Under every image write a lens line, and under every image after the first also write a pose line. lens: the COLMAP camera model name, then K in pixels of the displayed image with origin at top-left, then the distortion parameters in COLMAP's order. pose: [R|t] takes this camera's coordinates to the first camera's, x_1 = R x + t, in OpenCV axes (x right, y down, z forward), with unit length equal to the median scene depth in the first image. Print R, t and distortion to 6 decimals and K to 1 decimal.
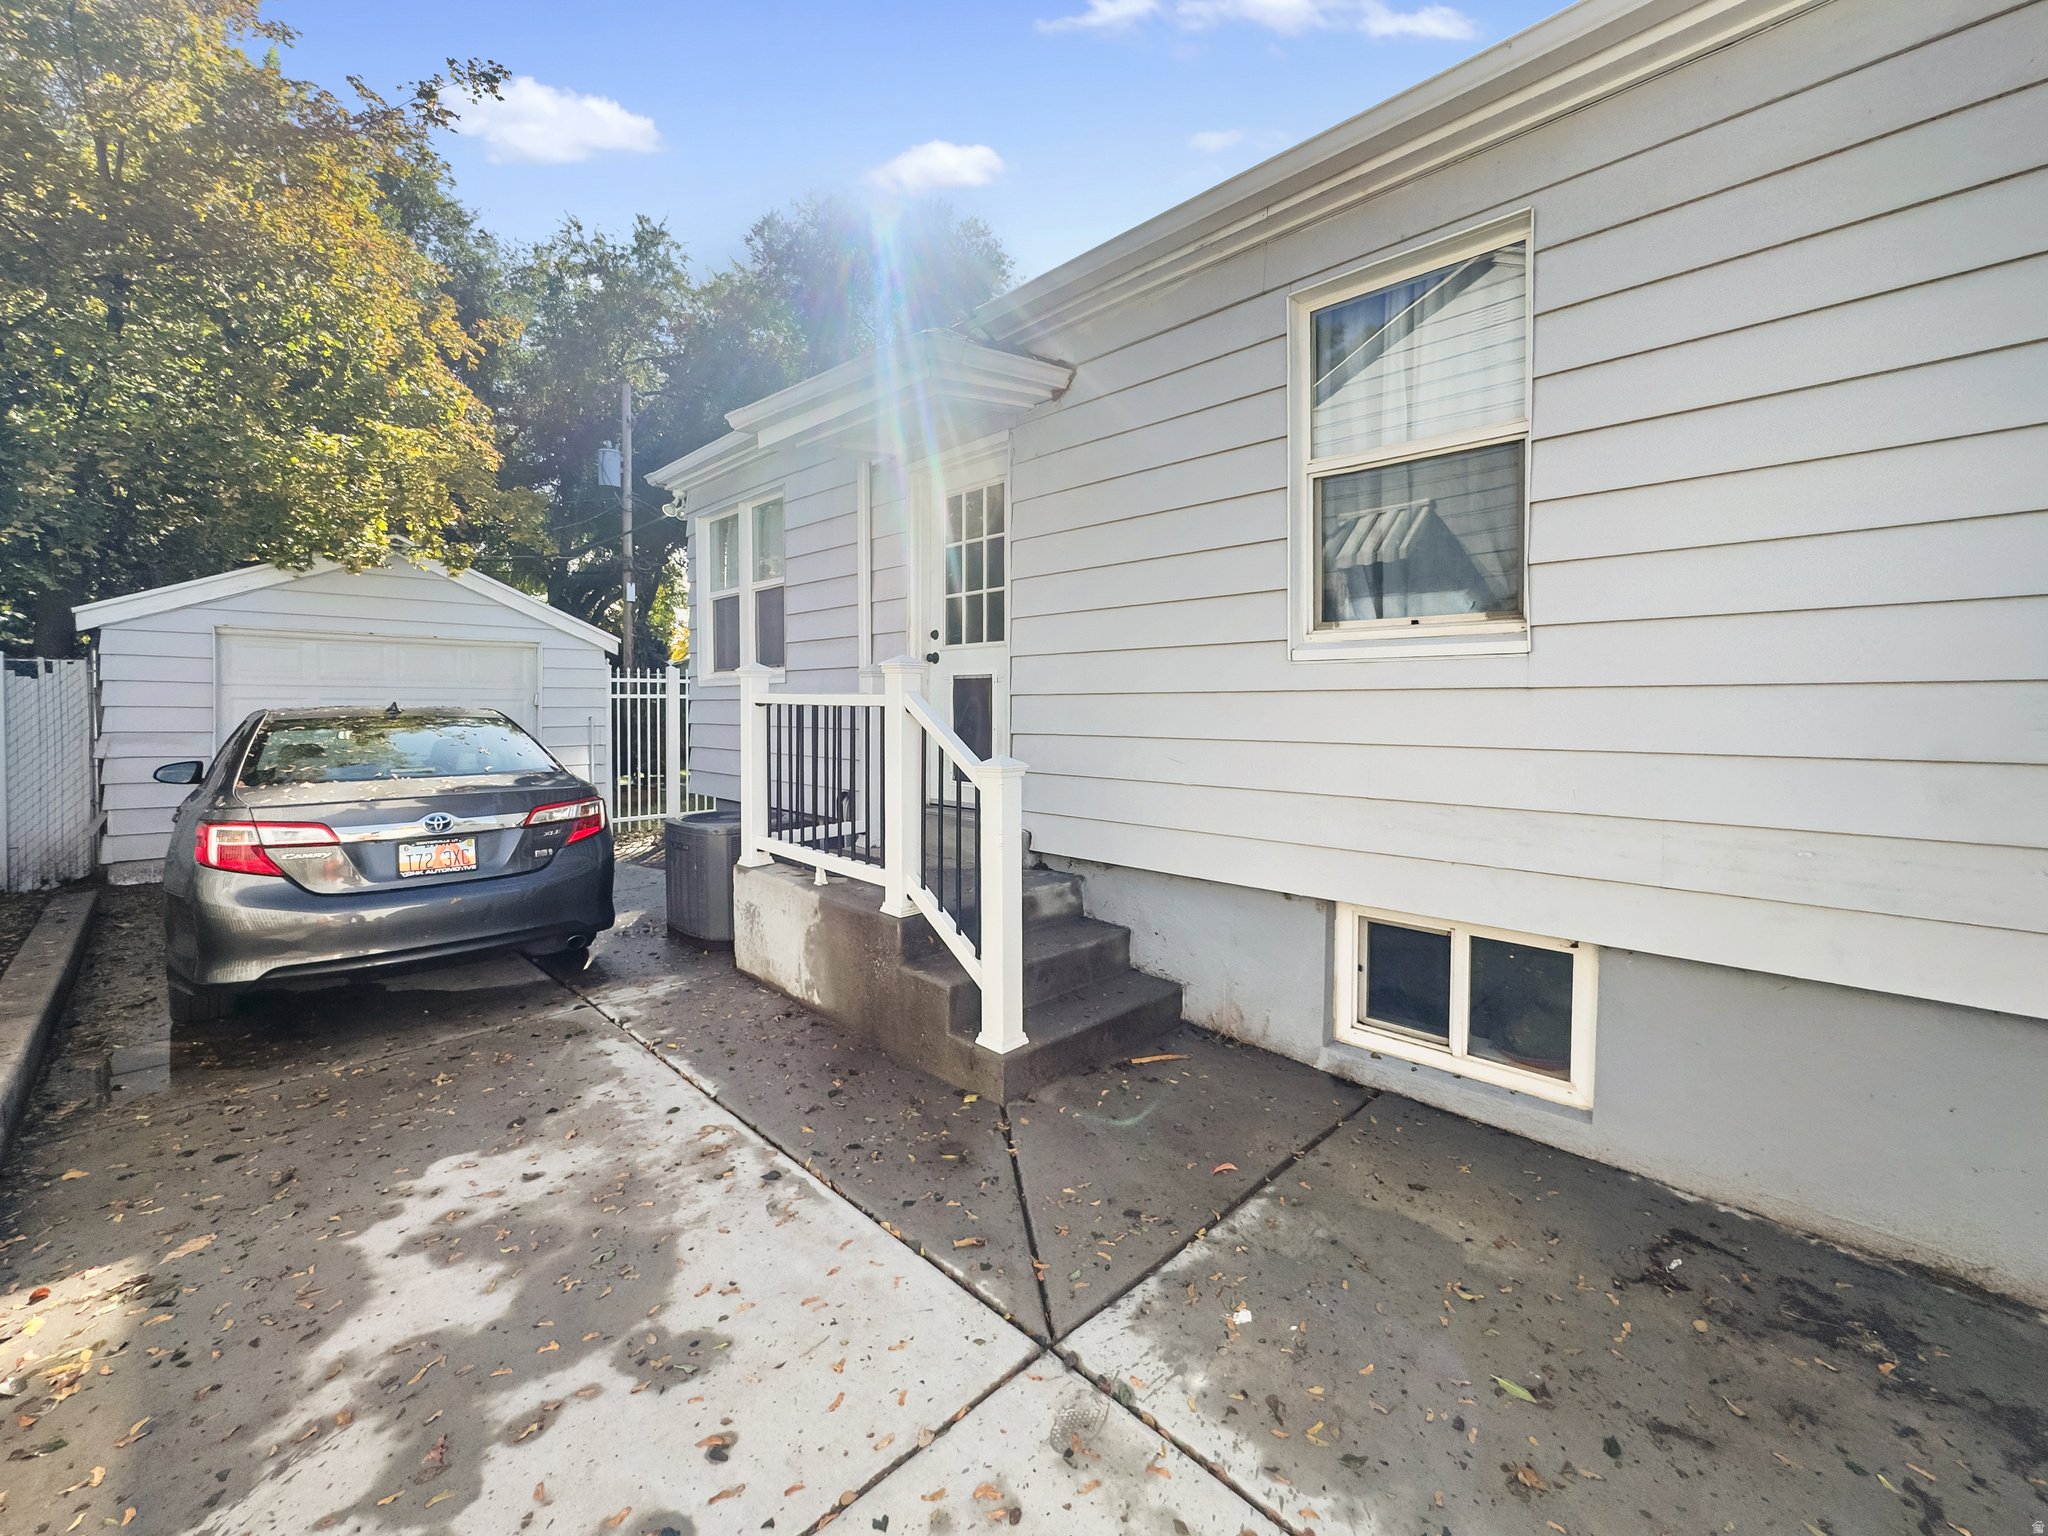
lens RADIAL K [[836.0, 0, 1028.3], [0, 836.0, 723.0], [0, 0, 1]] dist [-0.027036, 0.010441]
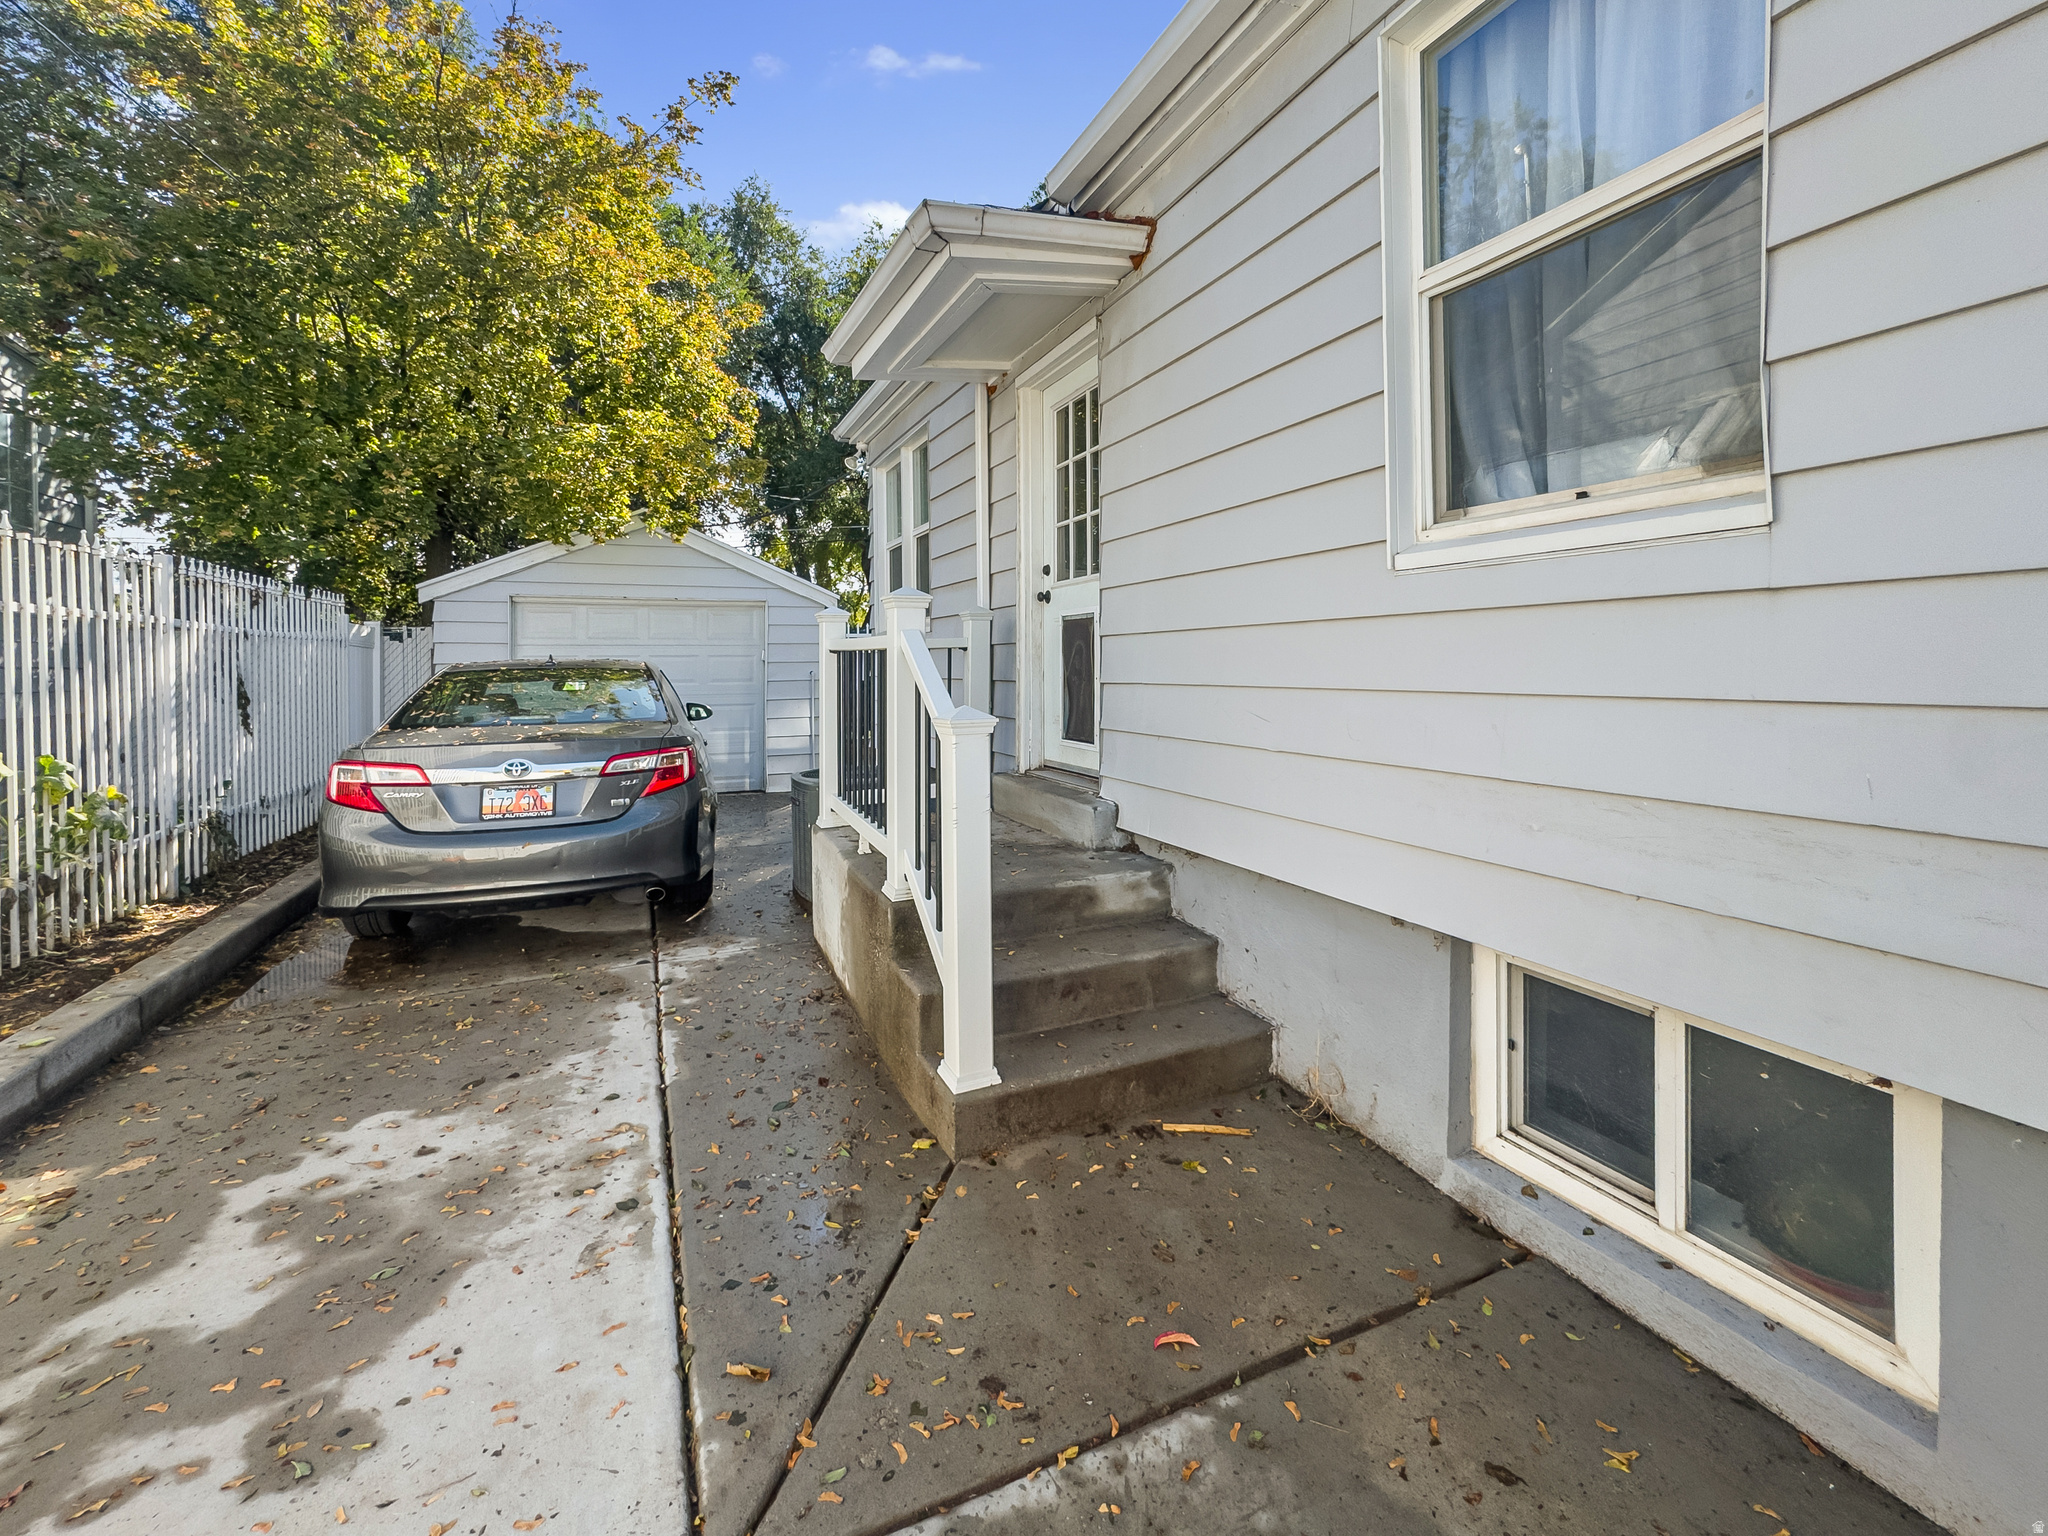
lens RADIAL K [[854.9, 0, 1025.7], [0, 854.9, 667.7], [0, 0, 1]] dist [-0.026320, 0.009523]
pose [[0.935185, -0.008010, -0.354068, 0.298389], [0.002578, 0.999872, -0.015811, 0.015197], [0.354149, 0.013873, 0.935086, 0.271364]]
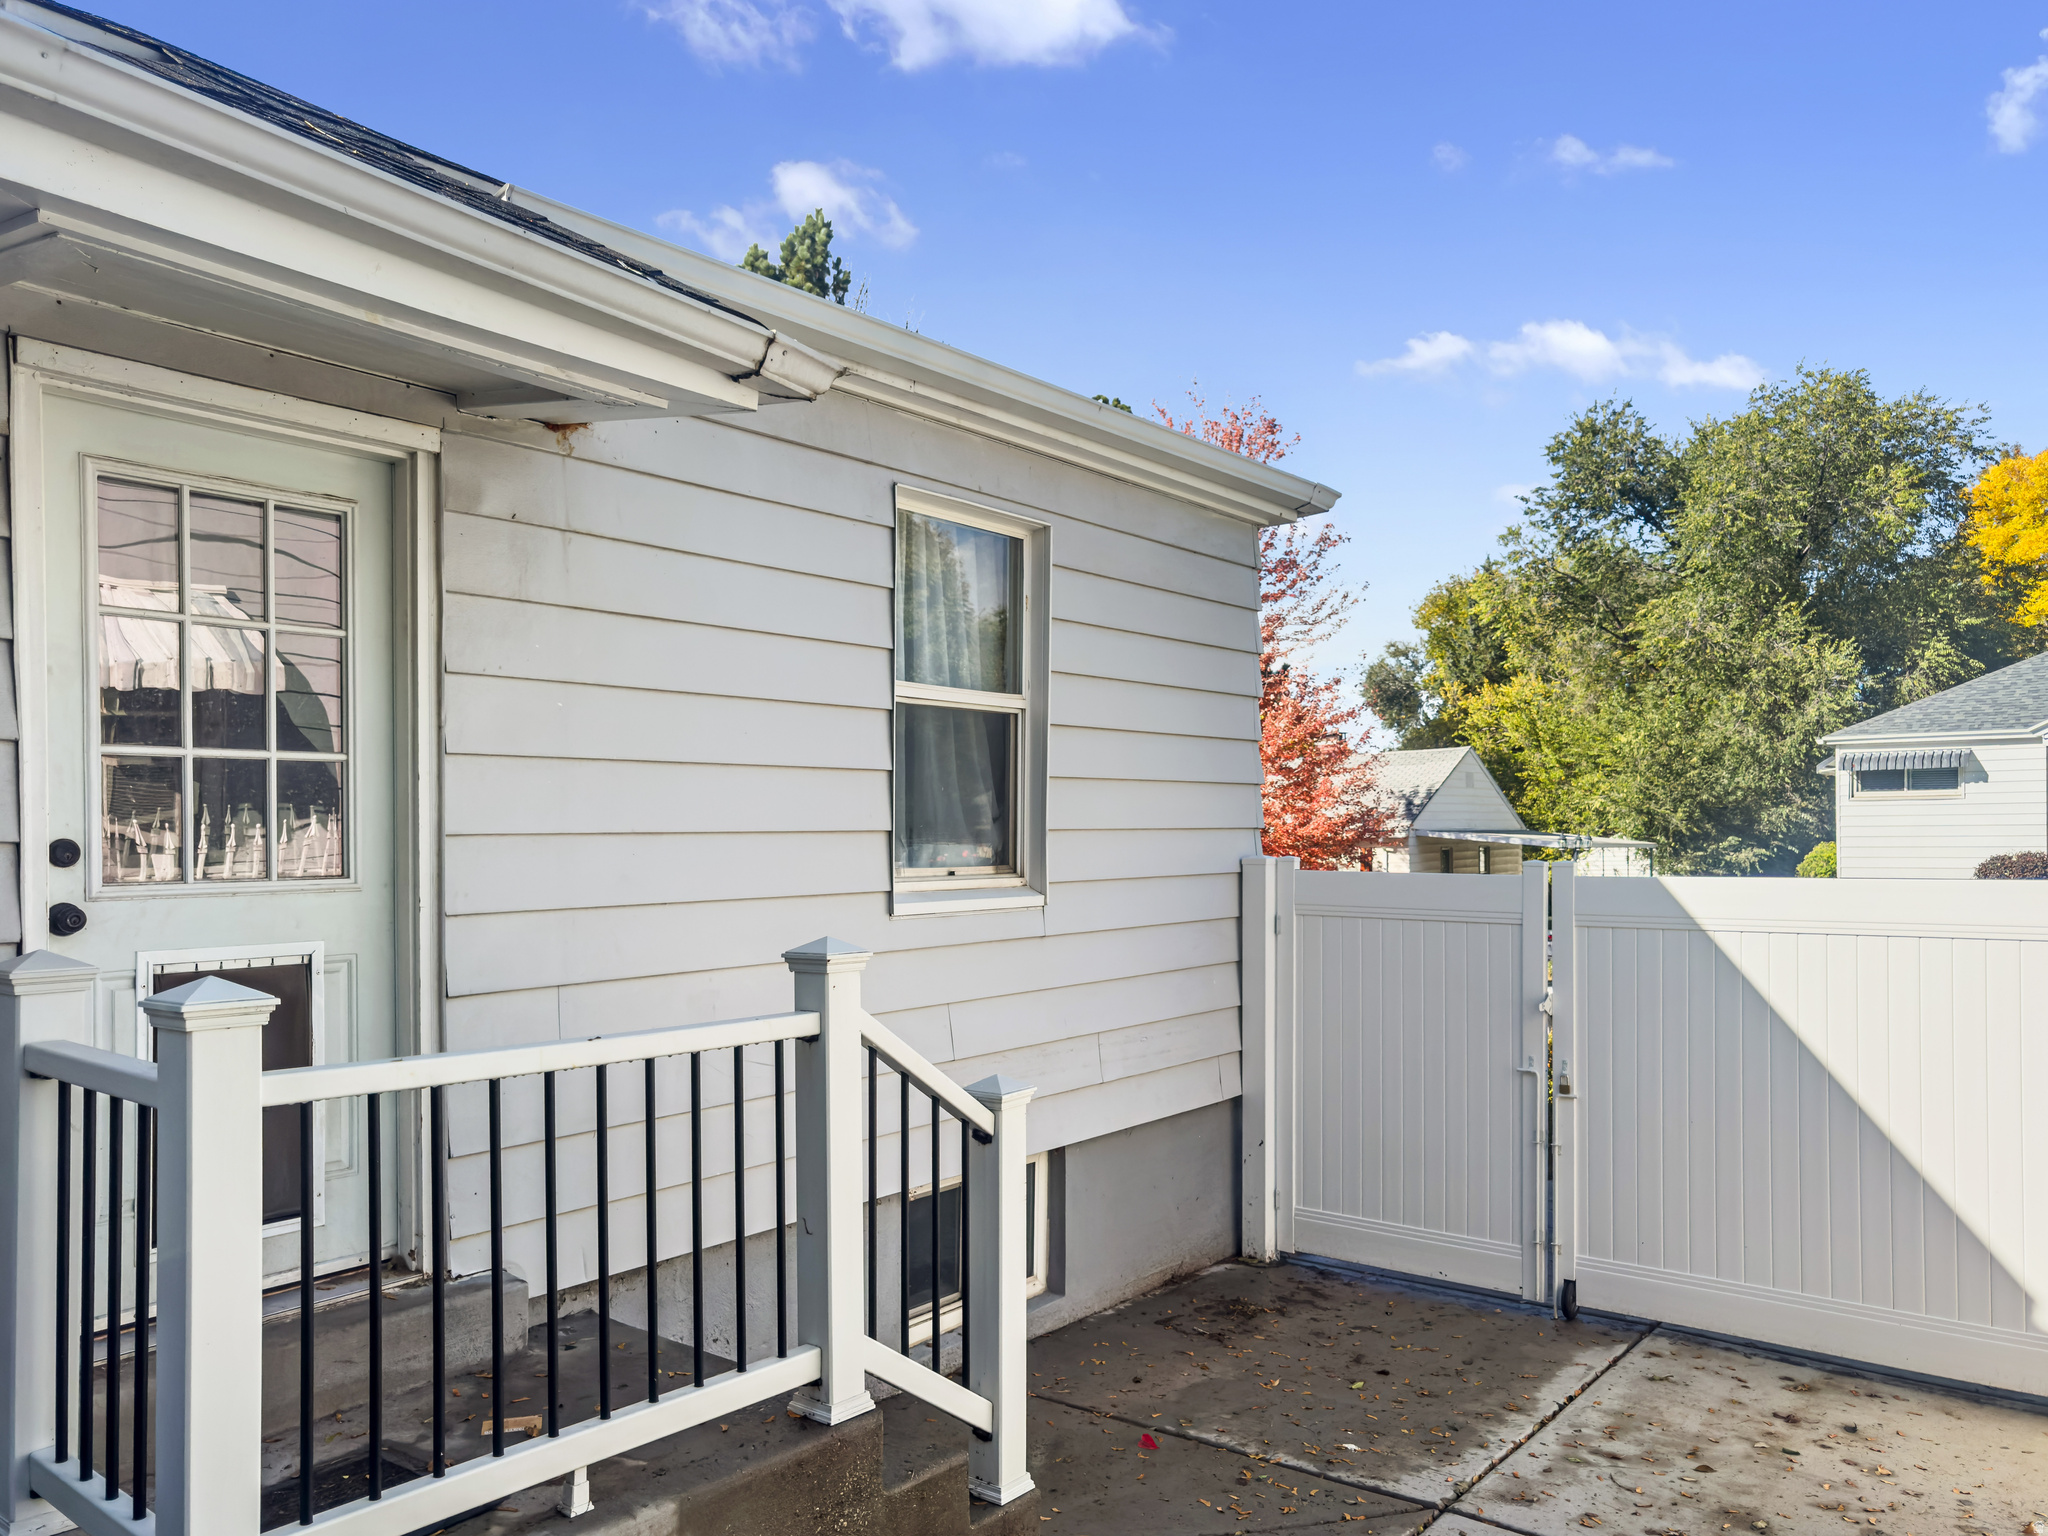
lens RADIAL K [[1457.0, 0, 1024.7], [0, 1457.0, 857.3], [0, 0, 1]] dist [0.001276, 0.000960]
pose [[-0.093915, -0.005284, 0.995566, -1.214830], [0.039615, 0.999174, 0.009040, -0.148786], [-0.994792, 0.040288, -0.093628, 1.050013]]
